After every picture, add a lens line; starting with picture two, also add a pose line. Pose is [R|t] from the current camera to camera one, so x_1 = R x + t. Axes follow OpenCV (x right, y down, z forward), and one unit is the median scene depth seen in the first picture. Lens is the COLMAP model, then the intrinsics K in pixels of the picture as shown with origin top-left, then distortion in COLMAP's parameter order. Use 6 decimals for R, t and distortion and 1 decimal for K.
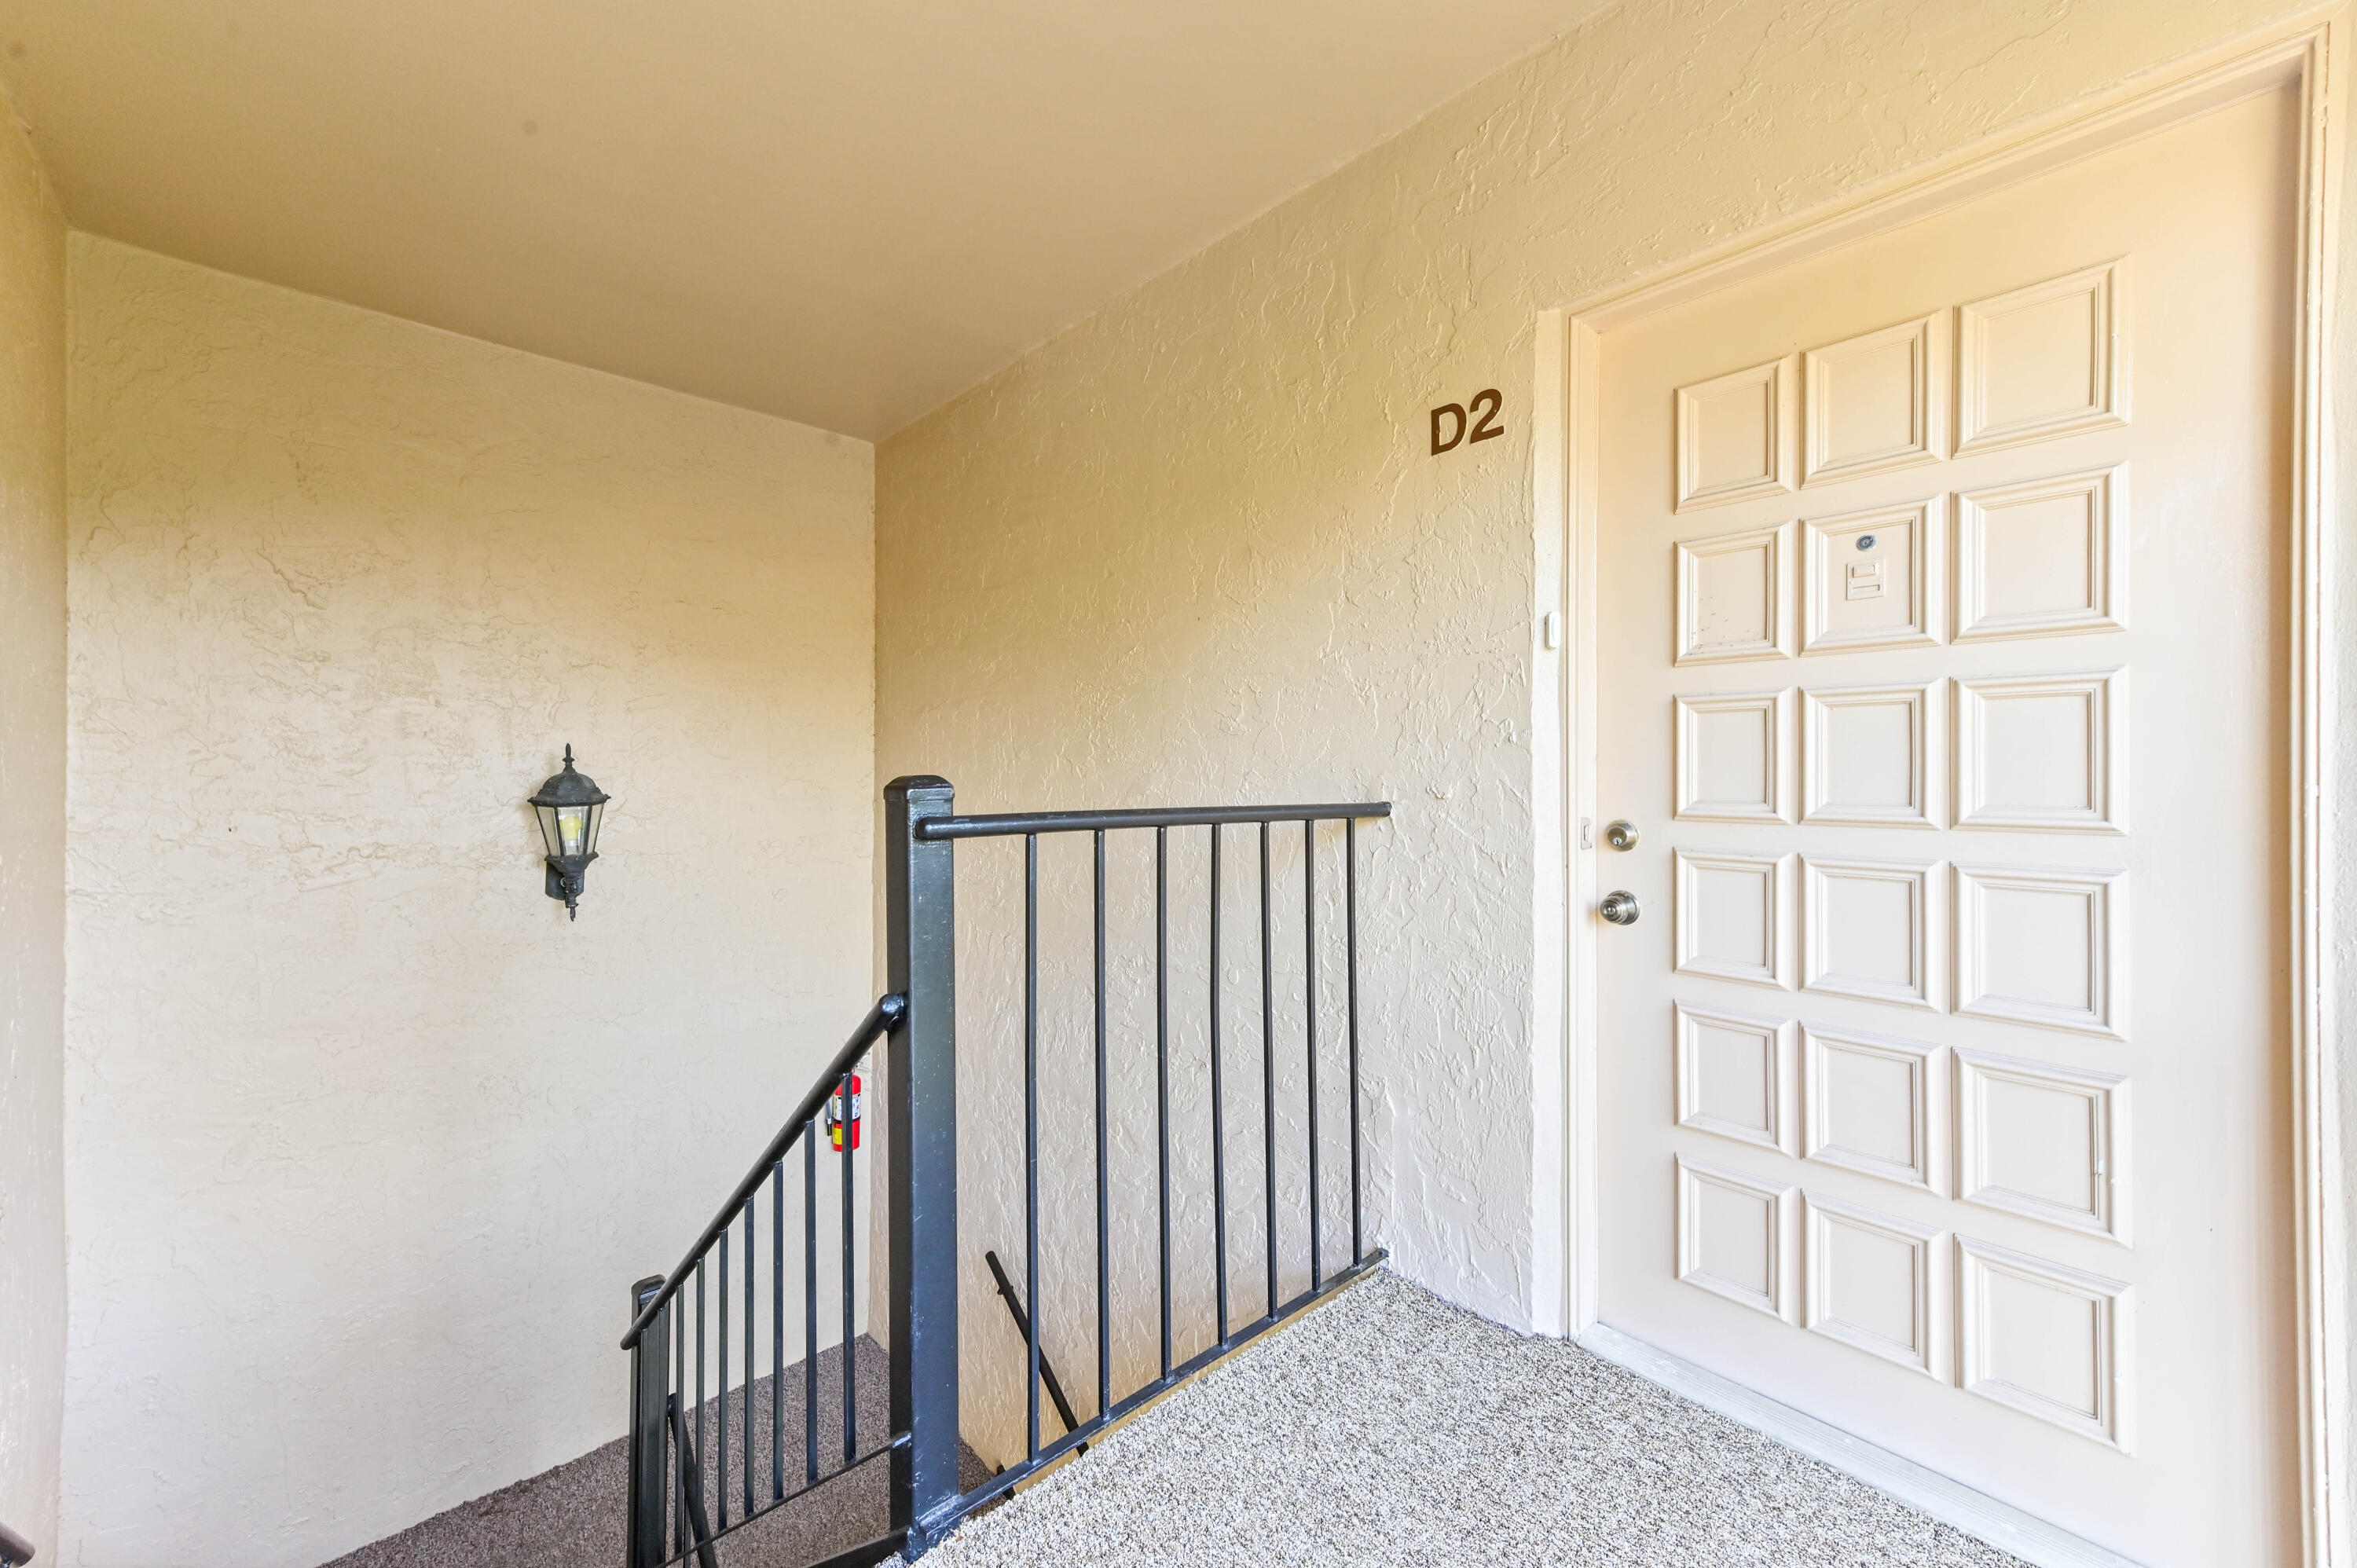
lens RADIAL K [[927.1, 0, 1179.9], [0, 927.1, 782.6], [0, 0, 1]] dist [0.013266, -0.000520]
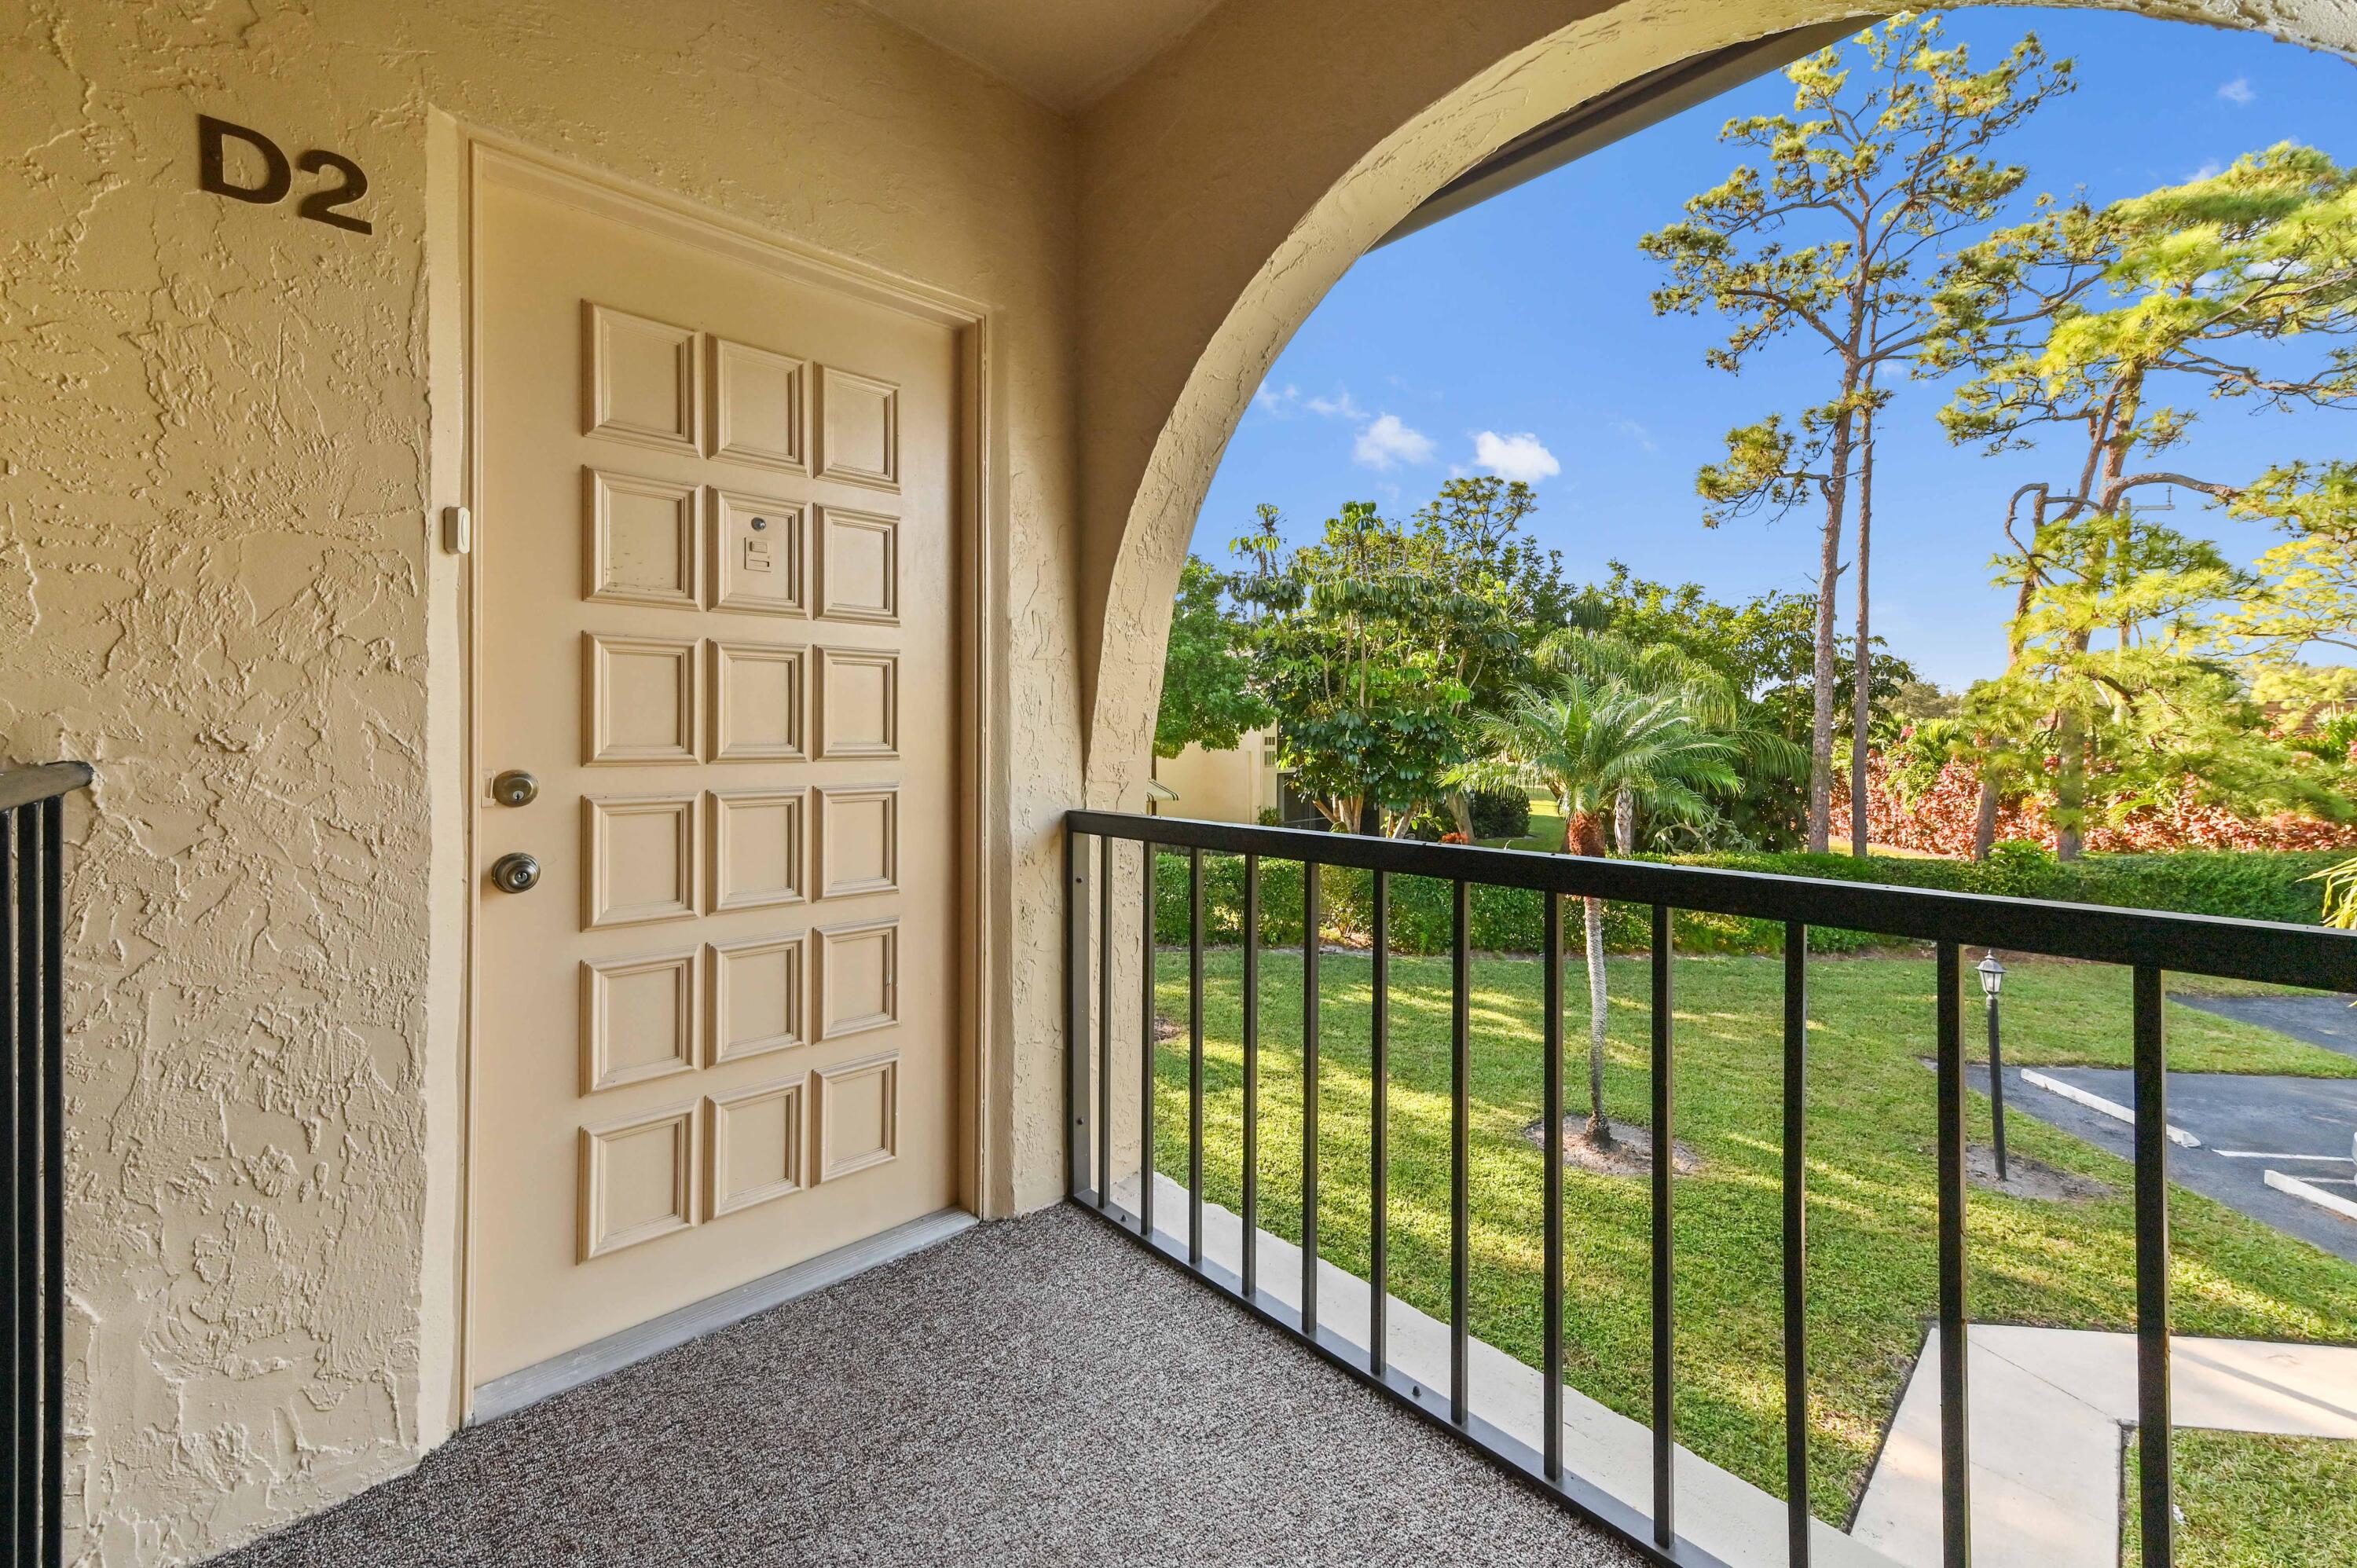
lens RADIAL K [[927.1, 0, 1197.3], [0, 927.1, 725.4], [0, 0, 1]] dist [0.013266, -0.000520]
pose [[-0.014072, -0.001435, 0.999900, -0.378483], [-0.000636, 0.999999, 0.001427, -0.002003], [-0.999901, -0.000616, -0.014073, 0.378052]]
